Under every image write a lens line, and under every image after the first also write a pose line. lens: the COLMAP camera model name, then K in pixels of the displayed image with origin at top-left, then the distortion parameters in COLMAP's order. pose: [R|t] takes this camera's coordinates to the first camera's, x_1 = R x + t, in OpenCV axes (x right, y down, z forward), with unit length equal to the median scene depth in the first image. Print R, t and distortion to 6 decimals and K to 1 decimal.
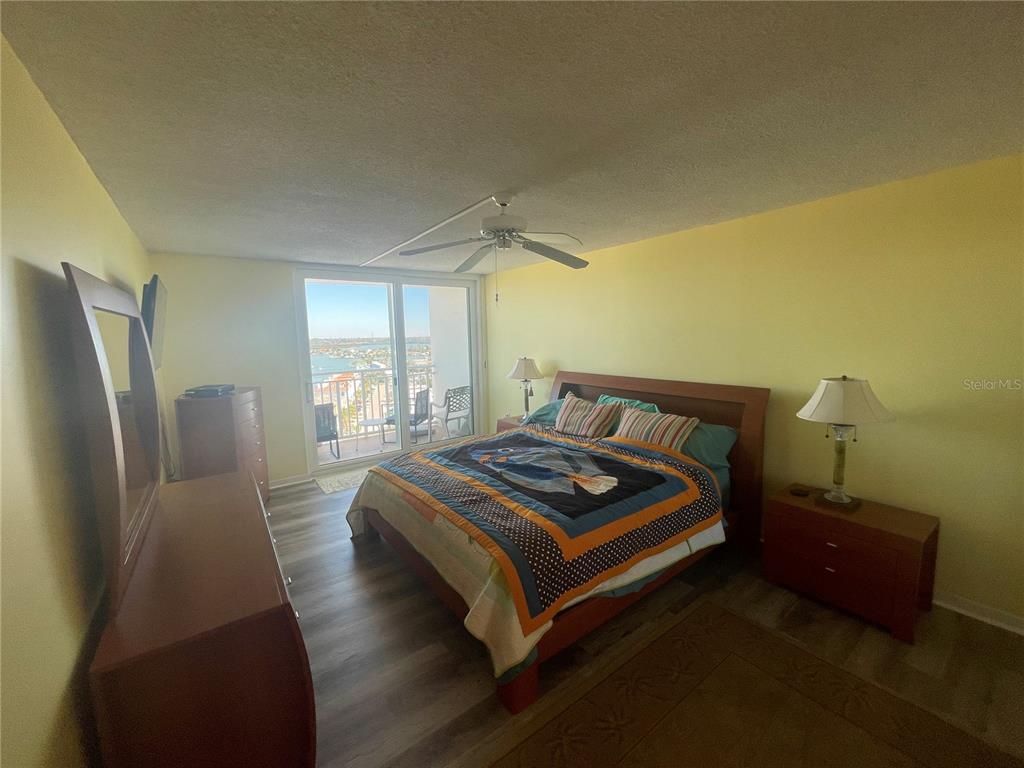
lens RADIAL K [[414.8, 0, 517.5], [0, 414.8, 380.9], [0, 0, 1]] dist [-0.007537, 0.000003]
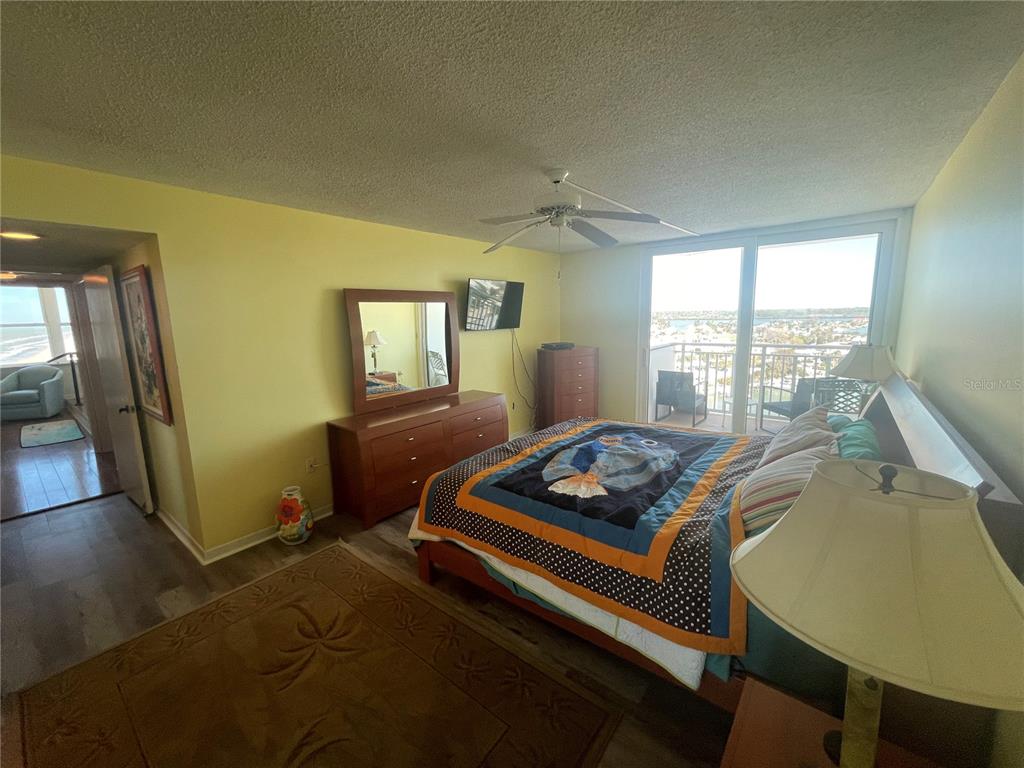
lens RADIAL K [[414.8, 0, 509.0], [0, 414.8, 381.9], [0, 0, 1]] dist [-0.007537, 0.000003]
pose [[0.255195, 0.171853, -0.951495, 0.968429], [-0.096314, 0.983702, 0.151838, -0.088048], [0.962081, 0.052894, 0.267587, 0.634726]]
